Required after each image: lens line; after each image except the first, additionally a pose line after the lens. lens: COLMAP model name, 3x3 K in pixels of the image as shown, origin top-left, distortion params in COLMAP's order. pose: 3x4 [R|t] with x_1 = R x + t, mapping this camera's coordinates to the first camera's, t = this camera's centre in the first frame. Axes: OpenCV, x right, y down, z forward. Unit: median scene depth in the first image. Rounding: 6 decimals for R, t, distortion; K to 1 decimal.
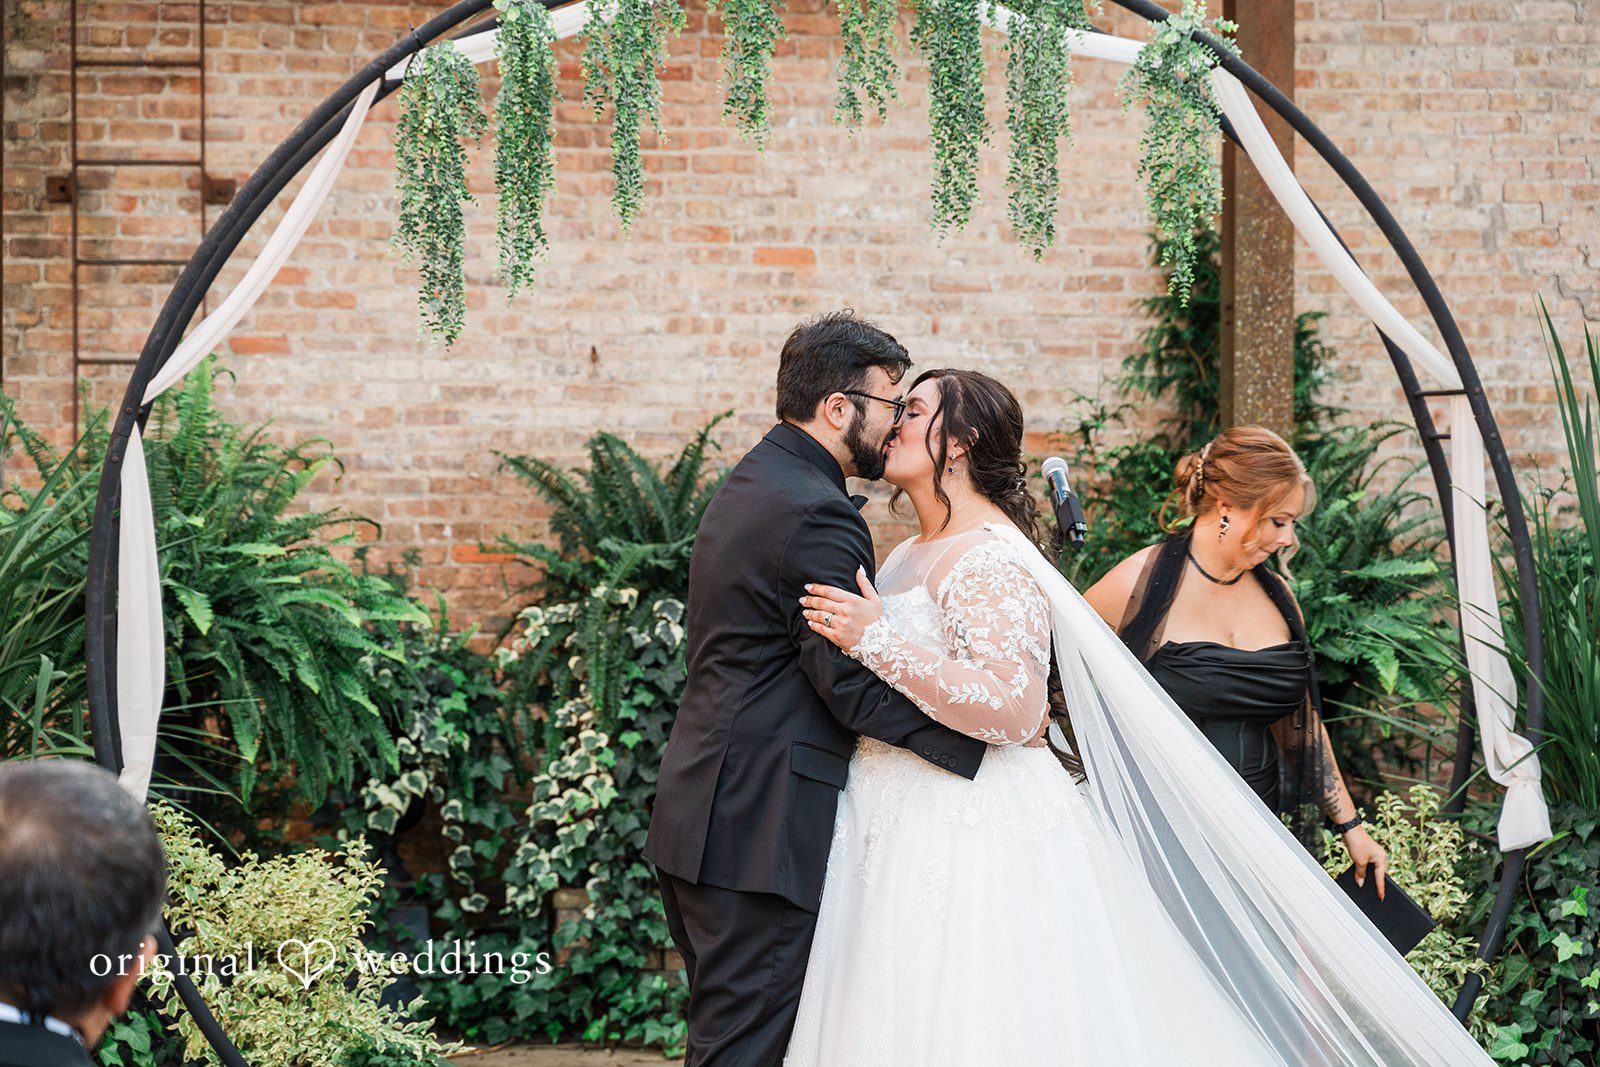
lens RADIAL K [[3573.0, 0, 798.6], [0, 3573.0, 513.3], [0, 0, 1]] dist [-0.008059, -0.047787]
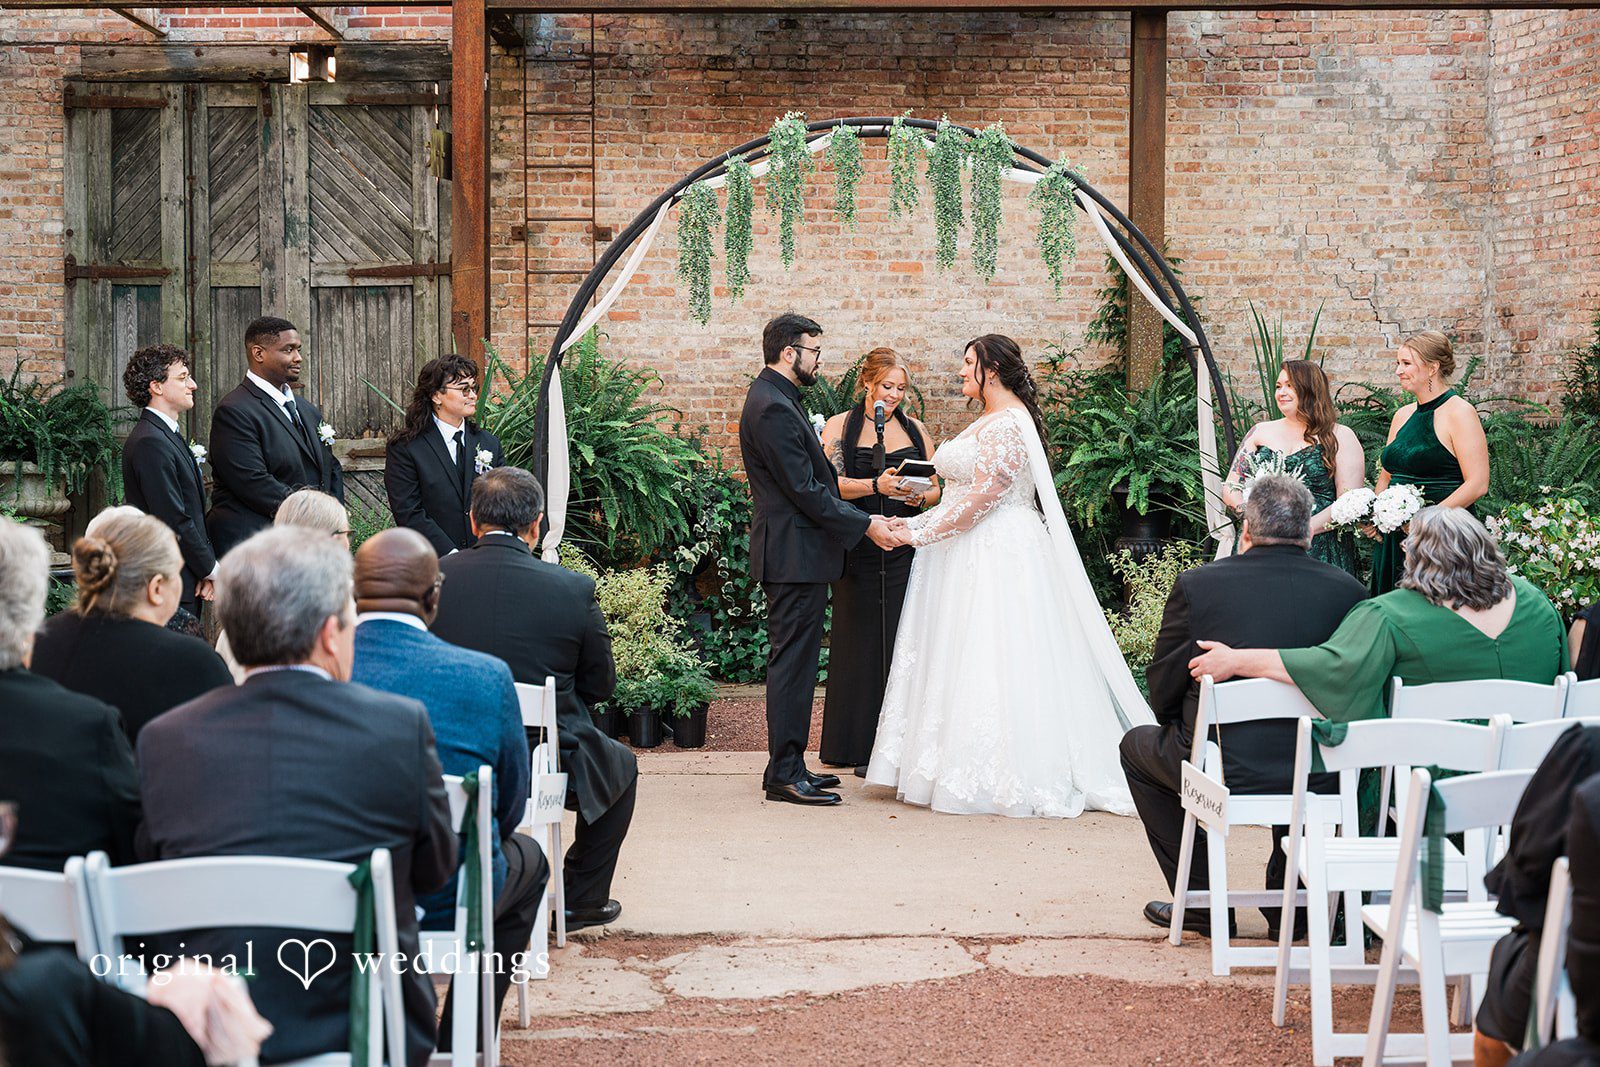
lens RADIAL K [[2954.4, 0, 800.0], [0, 2954.4, 533.5], [0, 0, 1]] dist [0.013004, -0.010154]
pose [[0.994335, 0.006007, -0.106125, 0.110392], [-0.001491, 0.999092, 0.042579, 0.000611], [0.106284, -0.042180, 0.993441, -0.556199]]
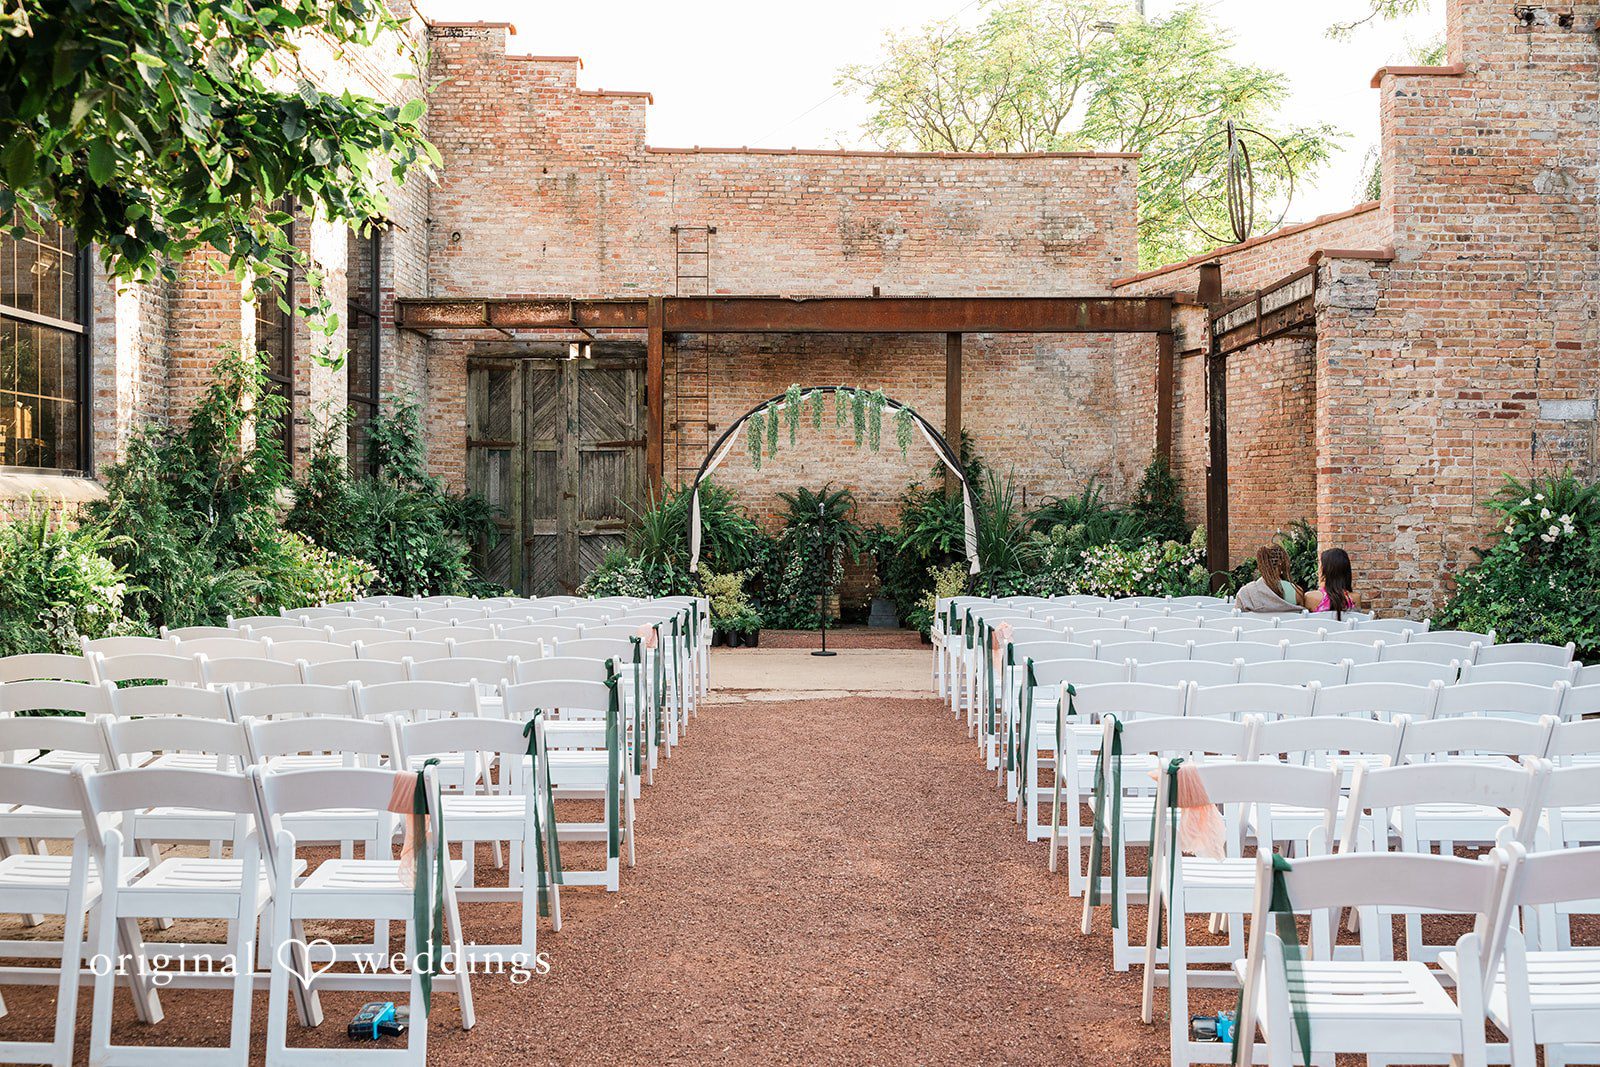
lens RADIAL K [[2395.9, 0, 796.4], [0, 2395.9, 572.1], [0, 0, 1]] dist [0.005627, -0.010436]
pose [[0.992840, 0.007478, -0.119221, 0.276563], [-0.004553, 0.999682, 0.024789, 0.008034], [0.119368, -0.024068, 0.992558, -1.806076]]
